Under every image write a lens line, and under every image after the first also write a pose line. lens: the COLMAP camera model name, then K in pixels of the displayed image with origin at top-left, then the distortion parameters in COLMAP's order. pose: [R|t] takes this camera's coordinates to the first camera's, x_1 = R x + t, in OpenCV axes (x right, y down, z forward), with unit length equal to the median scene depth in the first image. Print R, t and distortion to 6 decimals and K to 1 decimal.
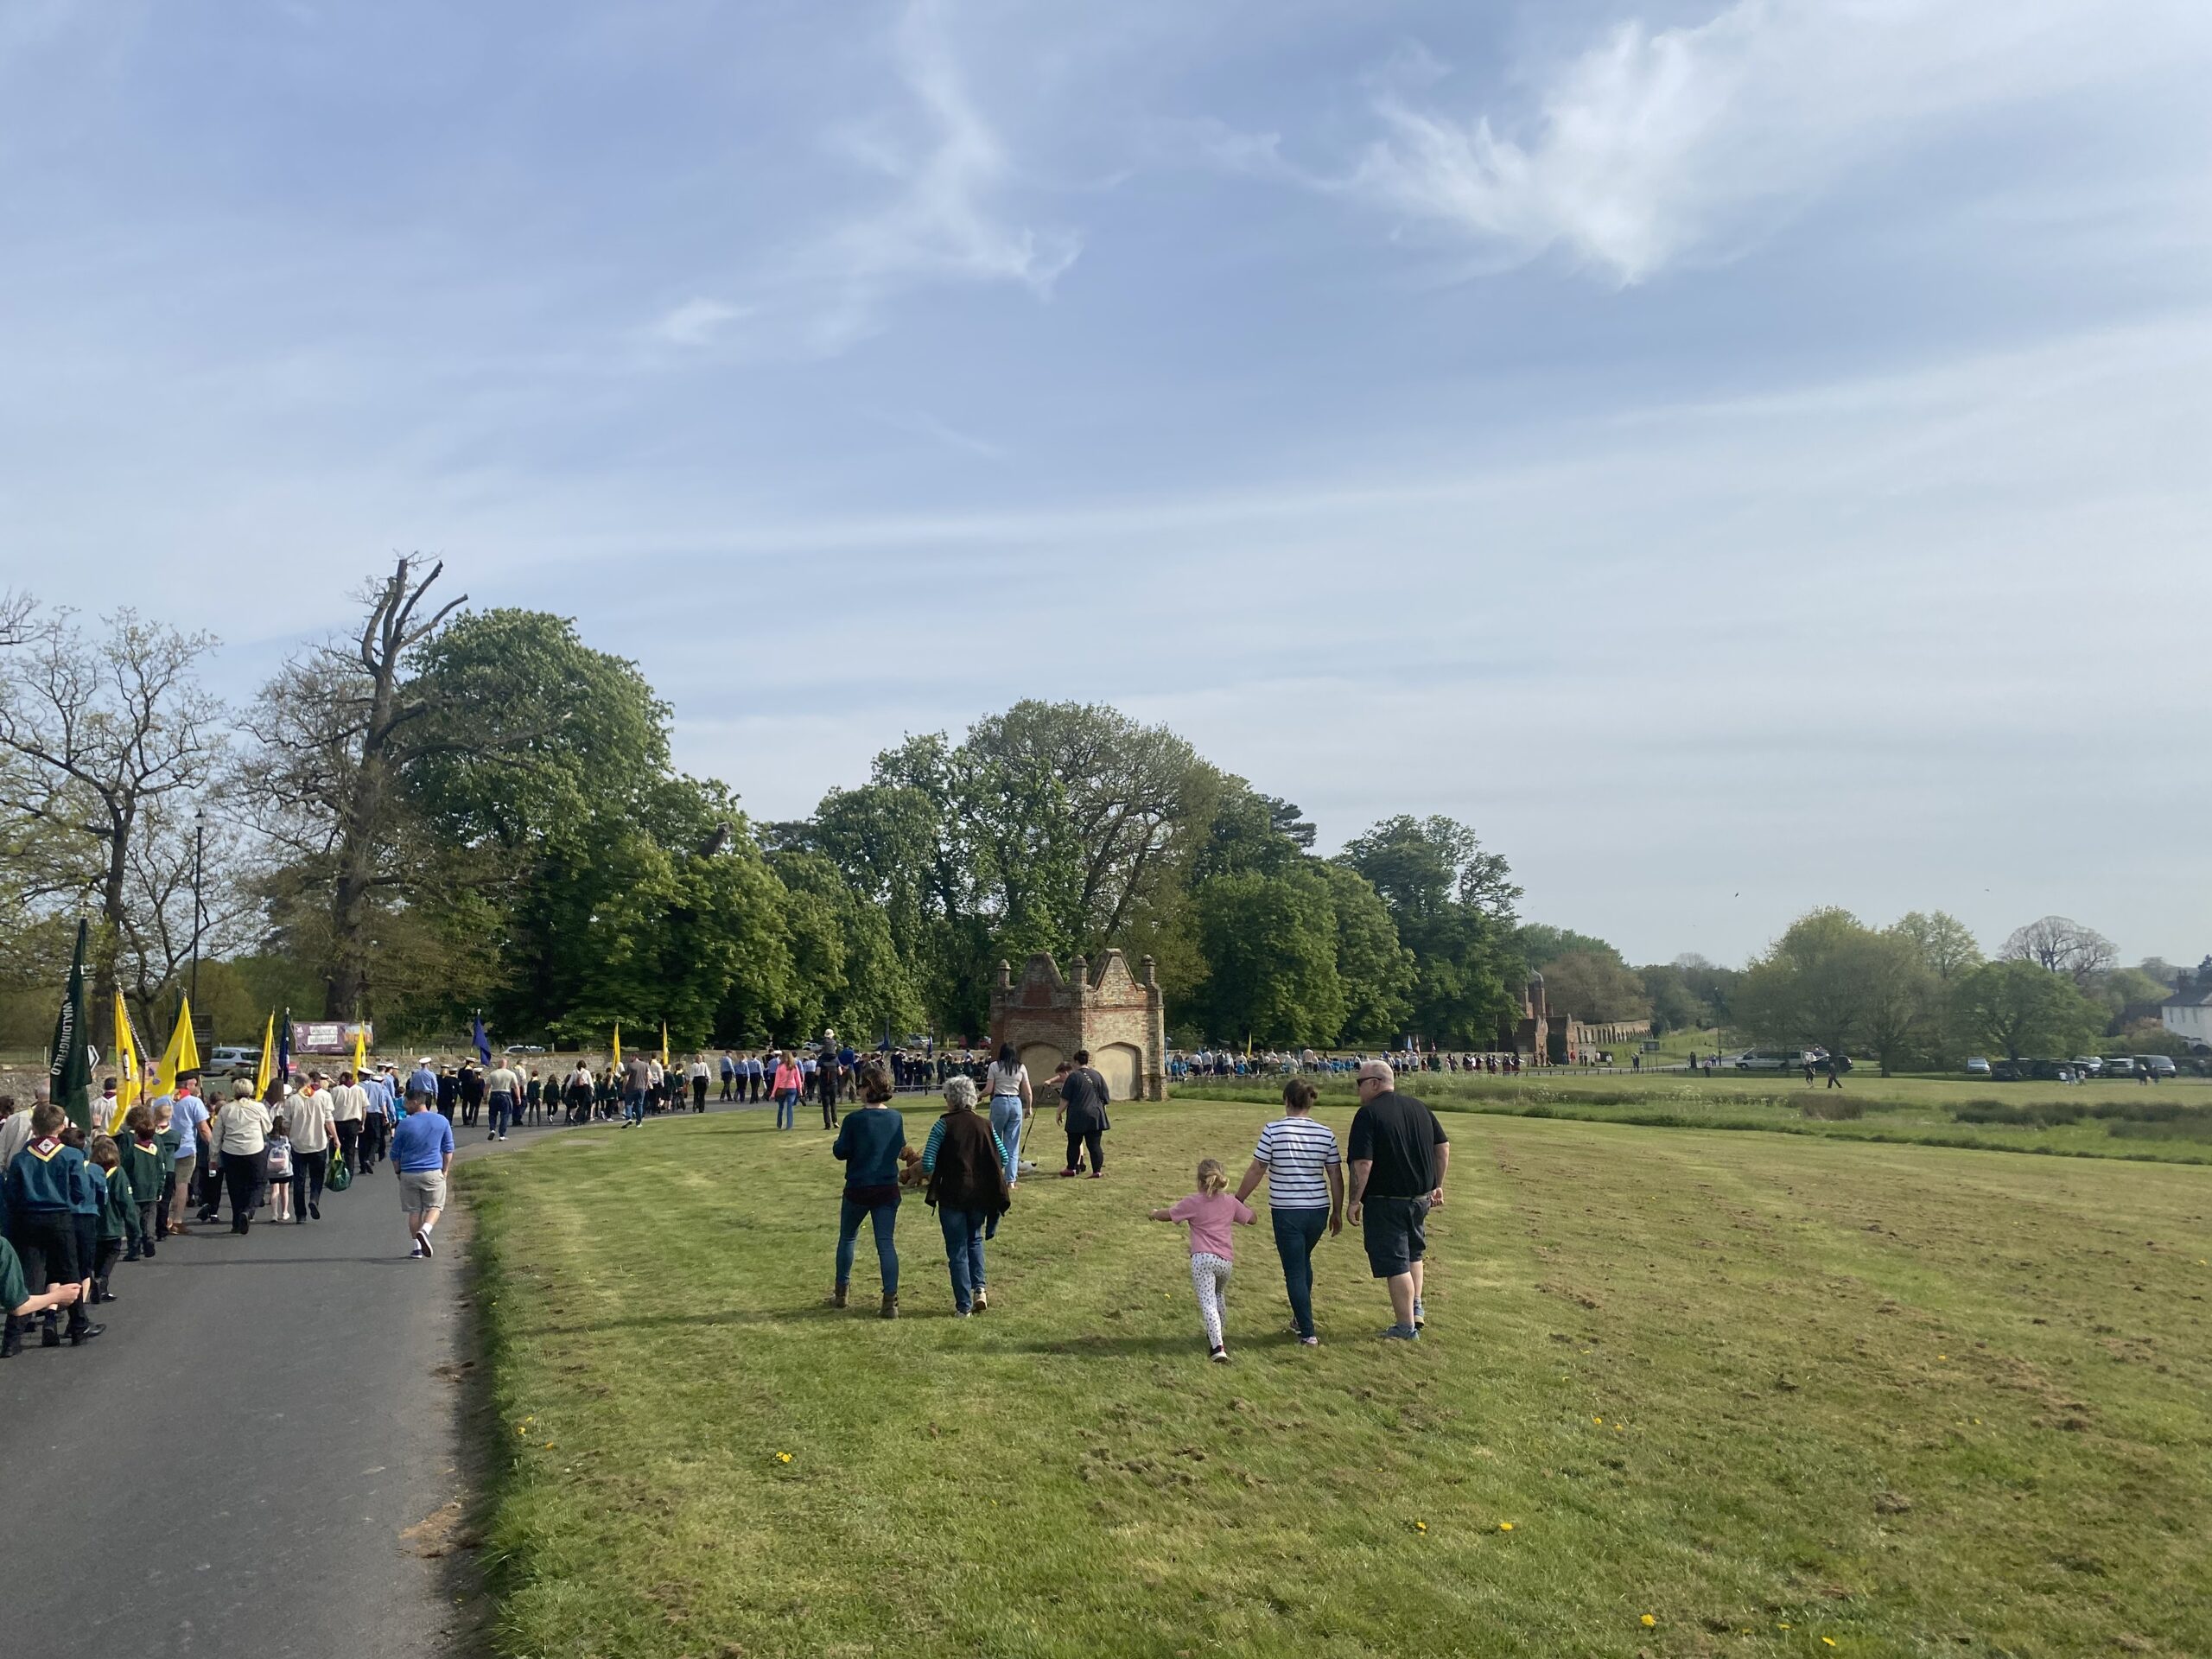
lens RADIAL K [[1690.8, 0, 1100.1], [0, 1690.8, 820.7], [0, 0, 1]] dist [0.079100, -0.088111]
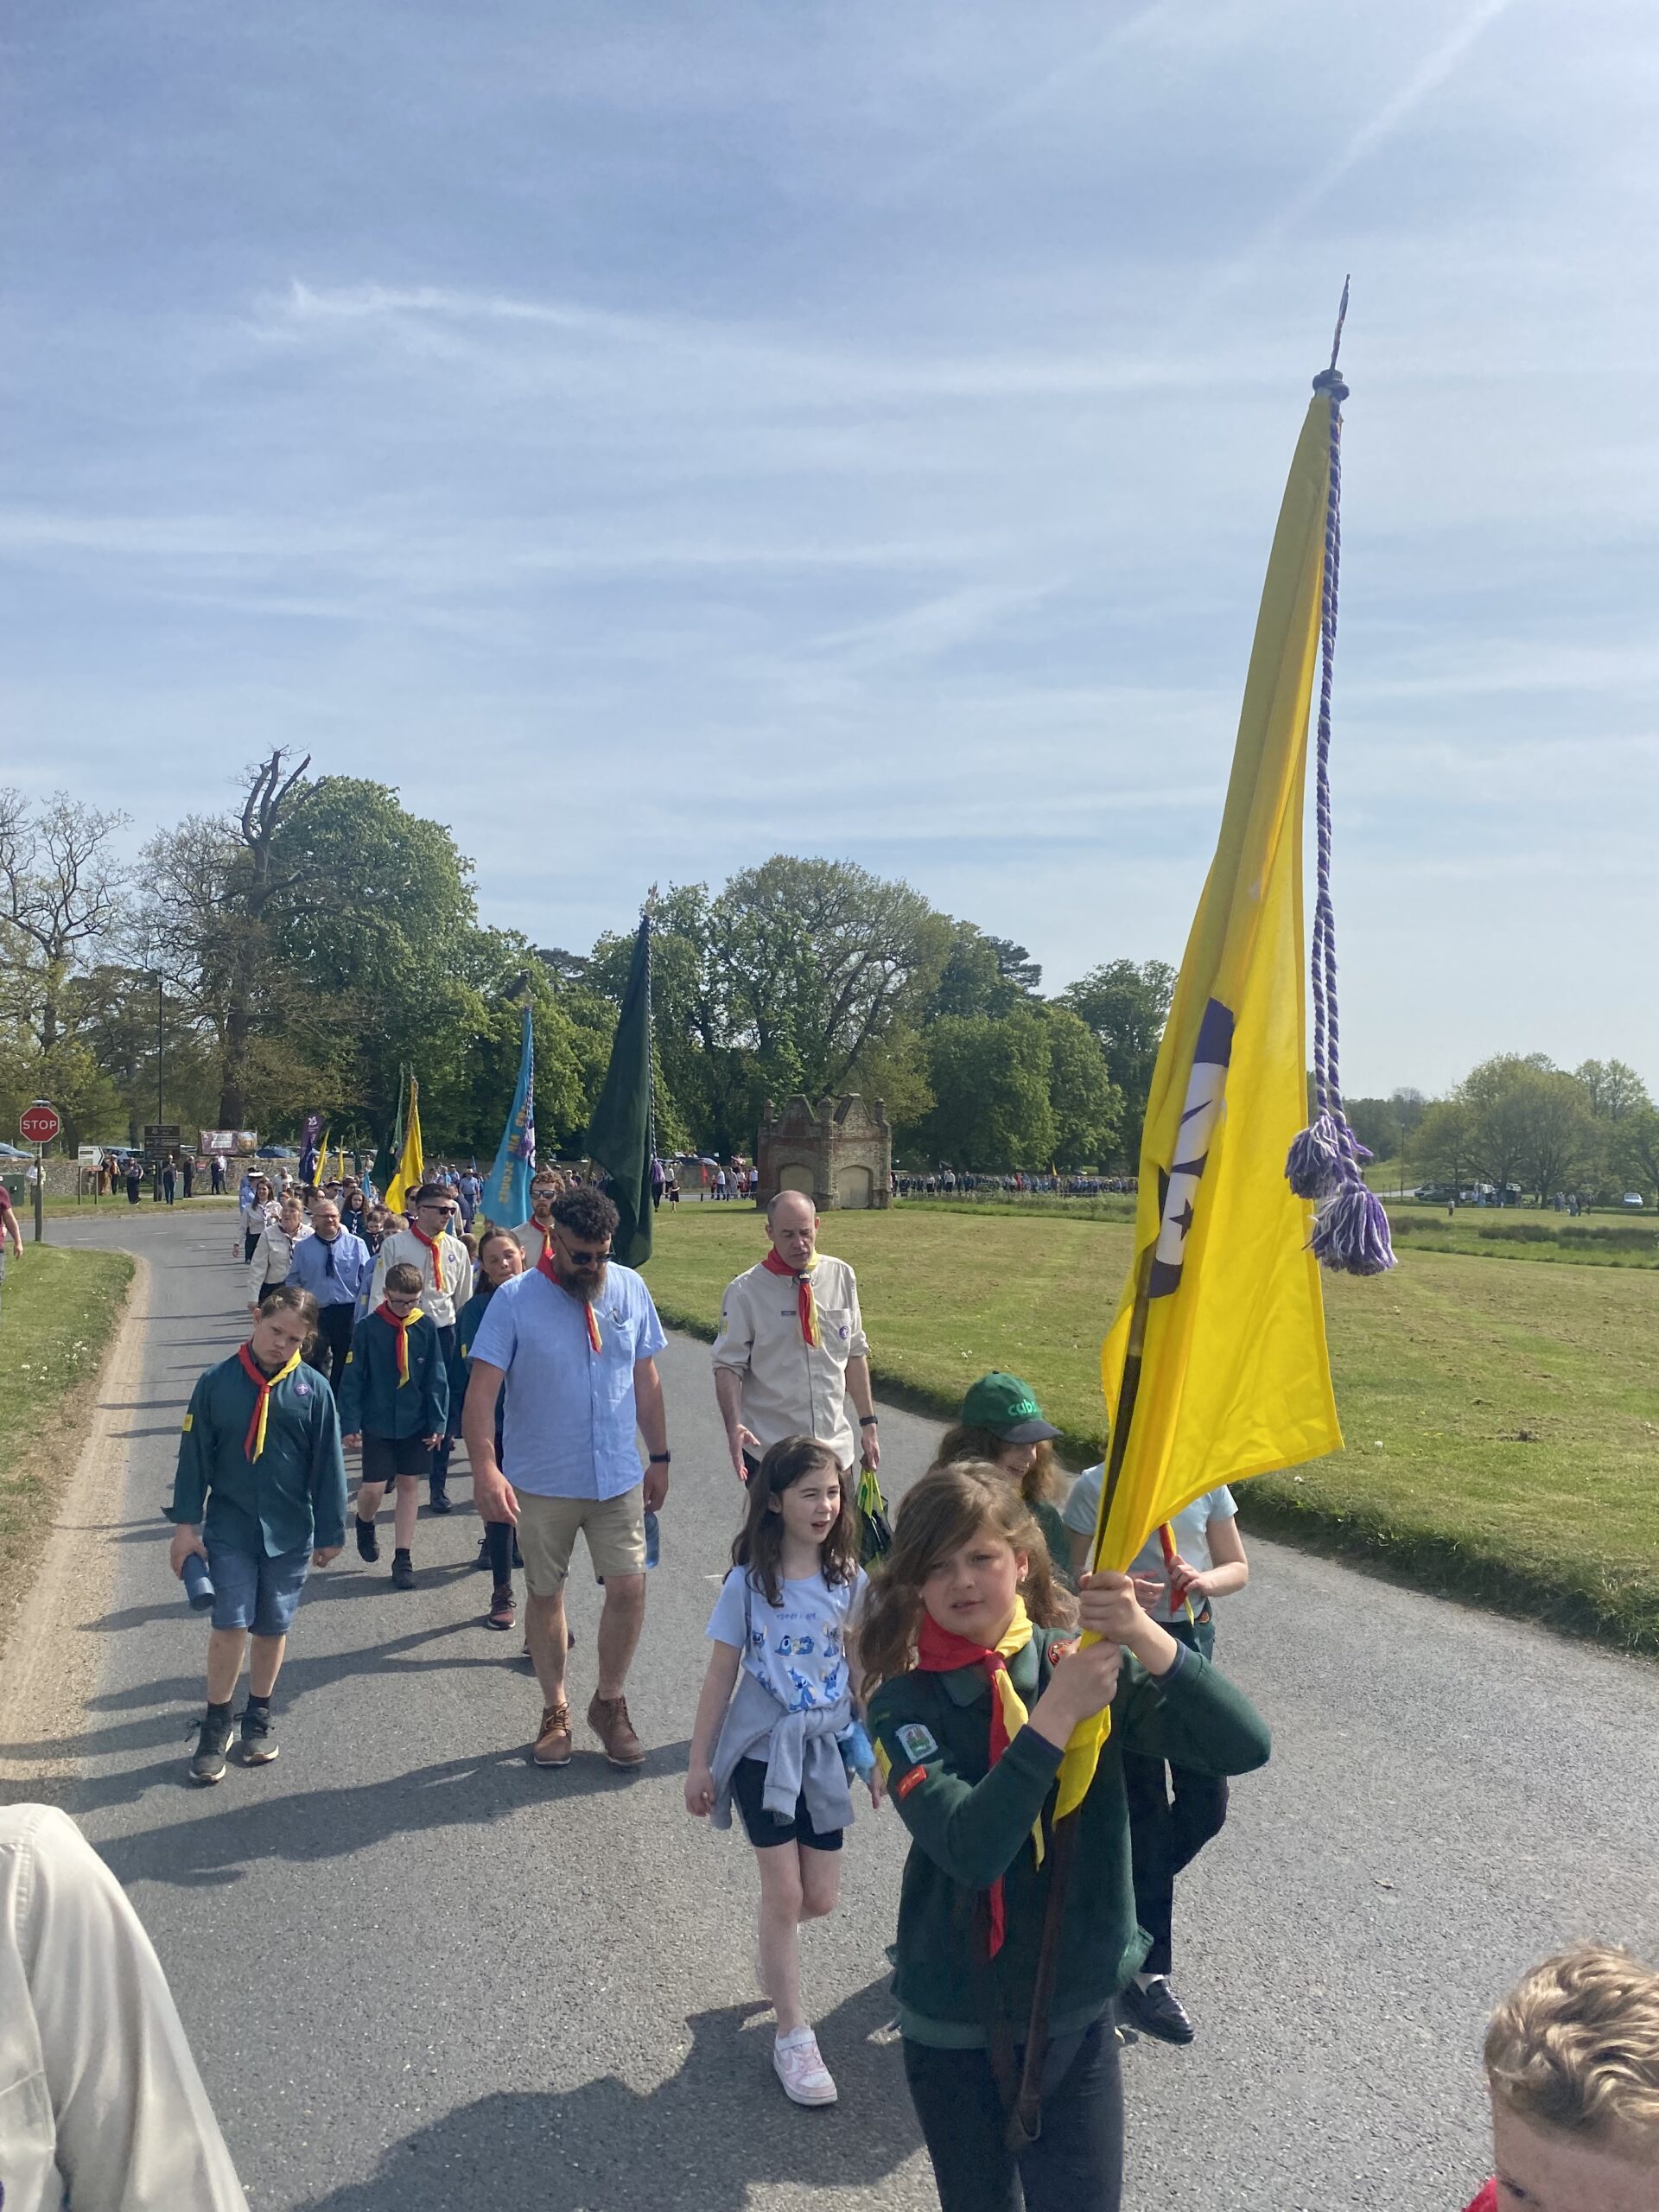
lens RADIAL K [[1690.8, 0, 826.4], [0, 1690.8, 1140.4], [0, 0, 1]] dist [0.079100, -0.088111]
pose [[0.999649, 0.026172, -0.004090, -0.003532], [-0.025503, 0.992624, 0.118525, -0.021237], [0.007161, -0.118379, 0.992943, -0.148627]]
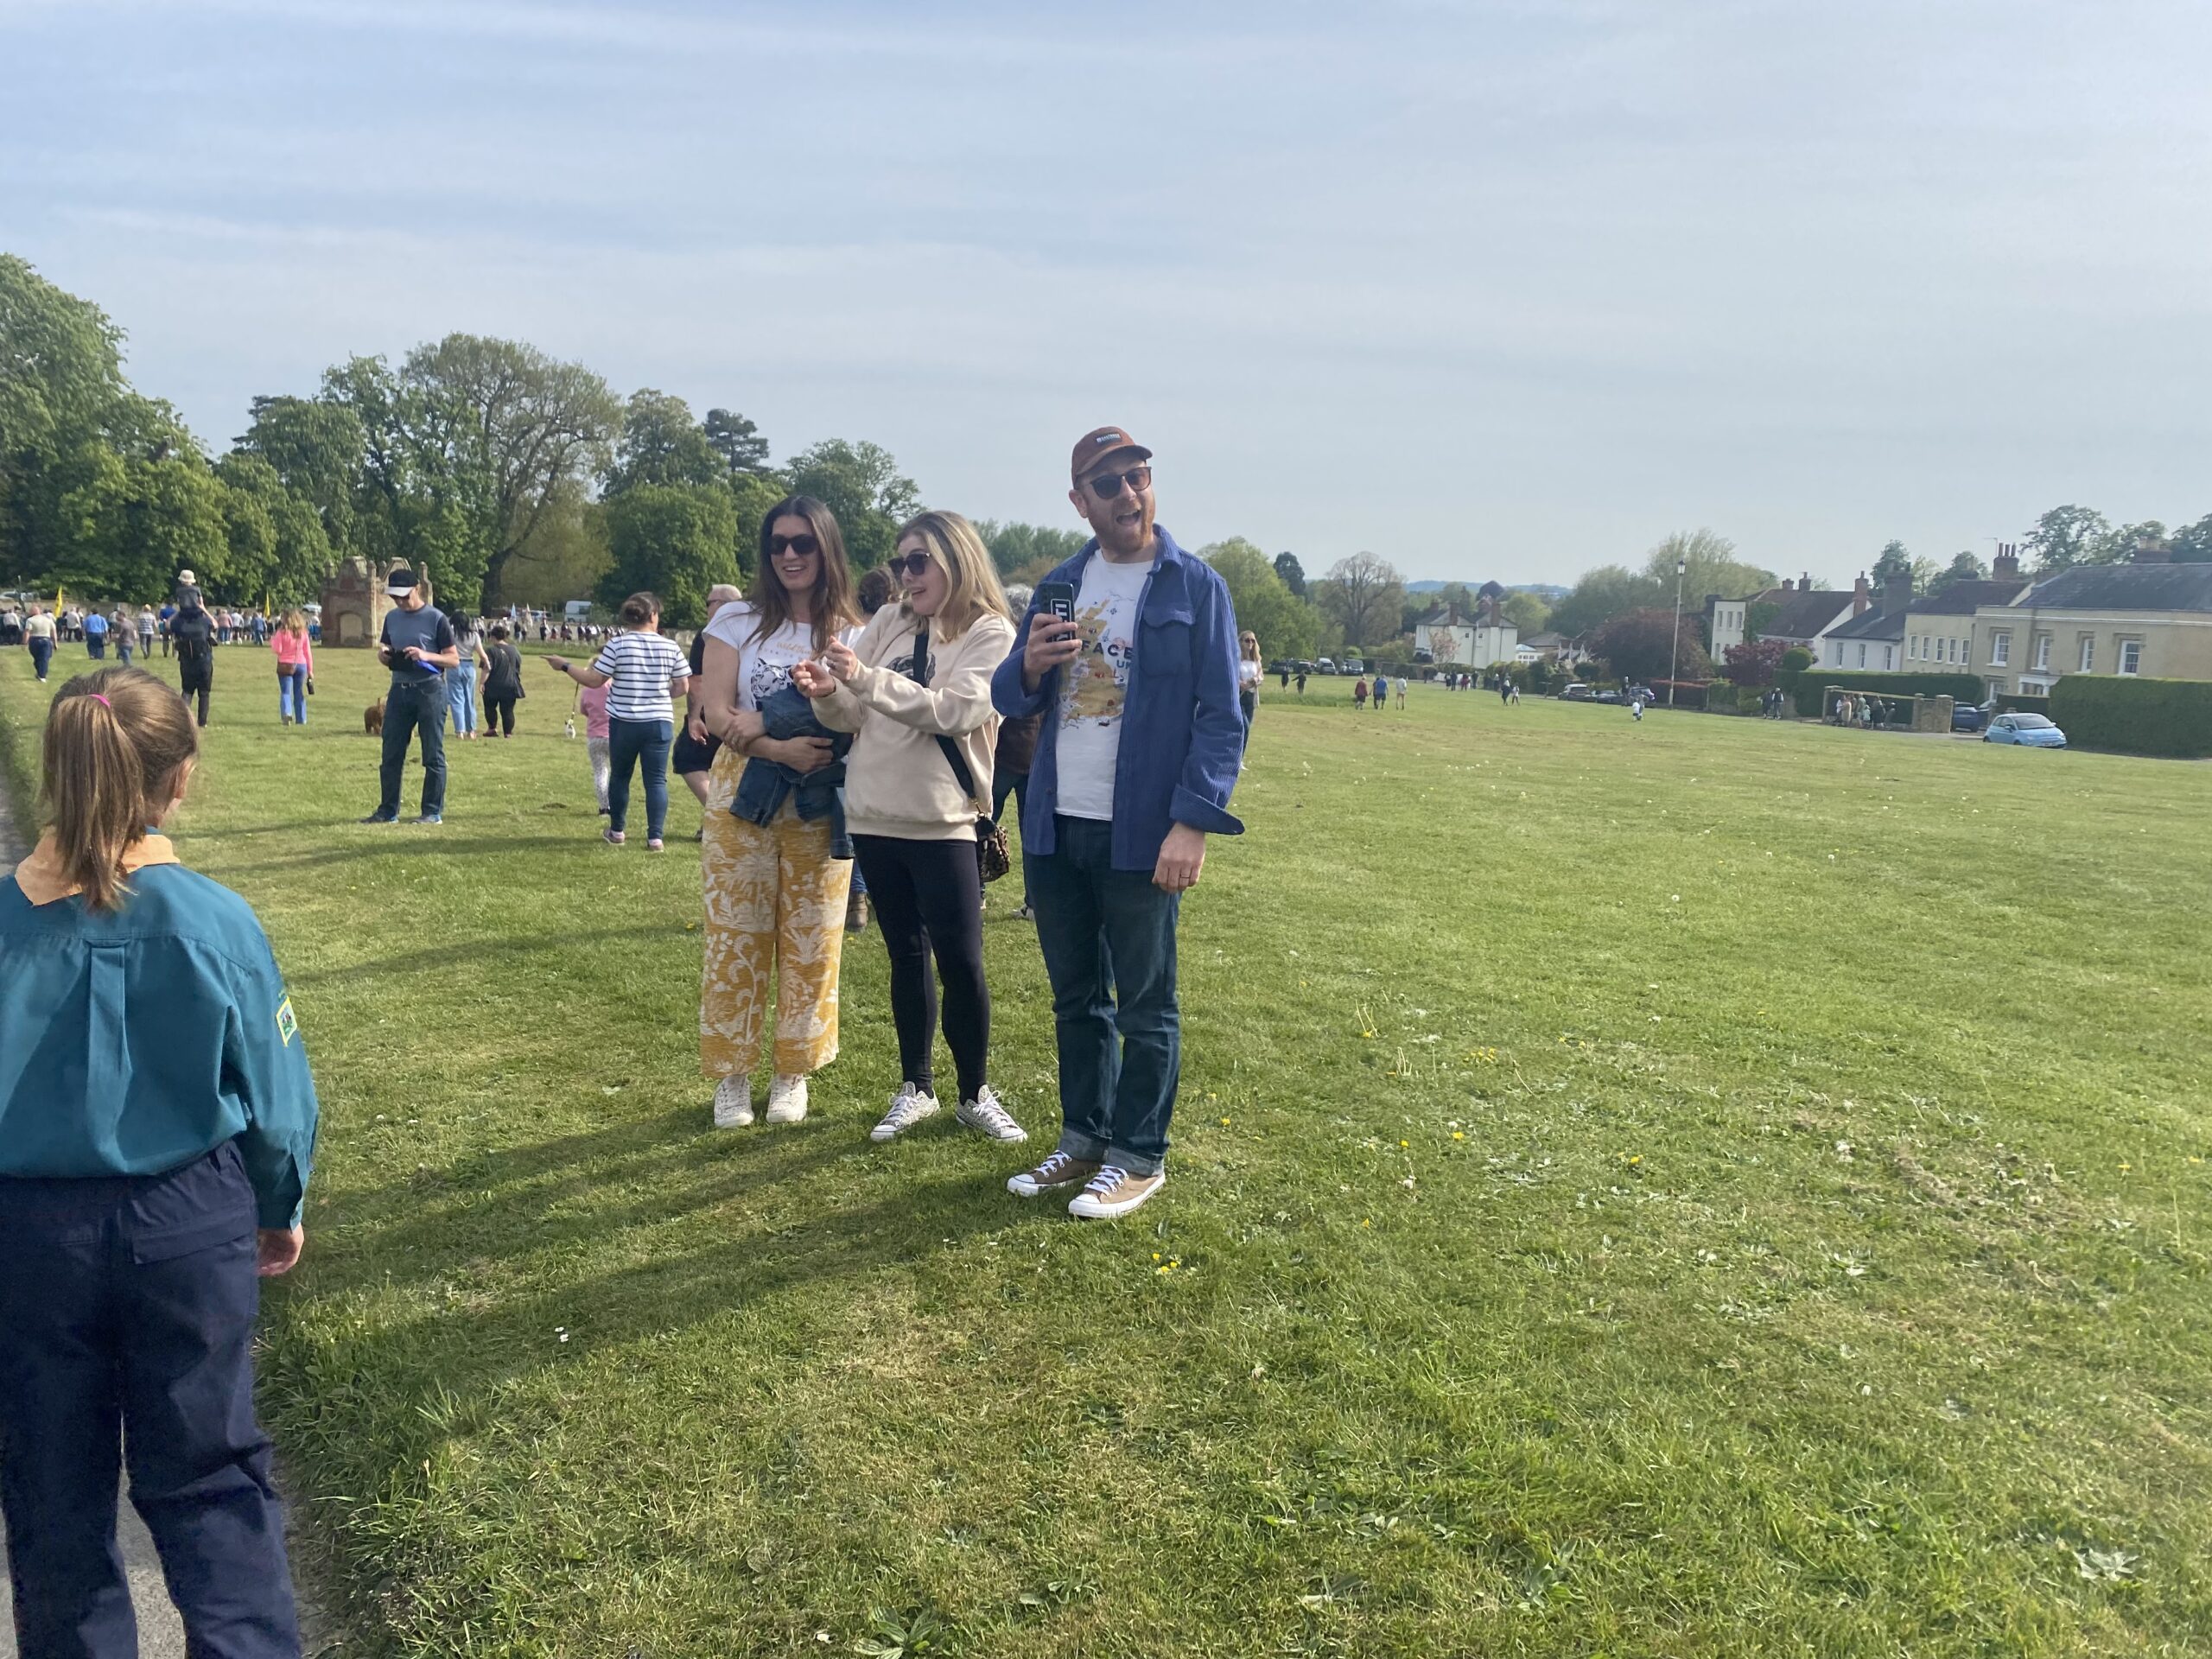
lens RADIAL K [[1690.8, 0, 1104.6], [0, 1690.8, 810.8], [0, 0, 1]] dist [0.079100, -0.088111]
pose [[0.972595, 0.019094, 0.231721, 0.152754], [-0.073216, 0.971071, 0.227291, -0.059963], [-0.220677, -0.238028, 0.945856, -0.418365]]
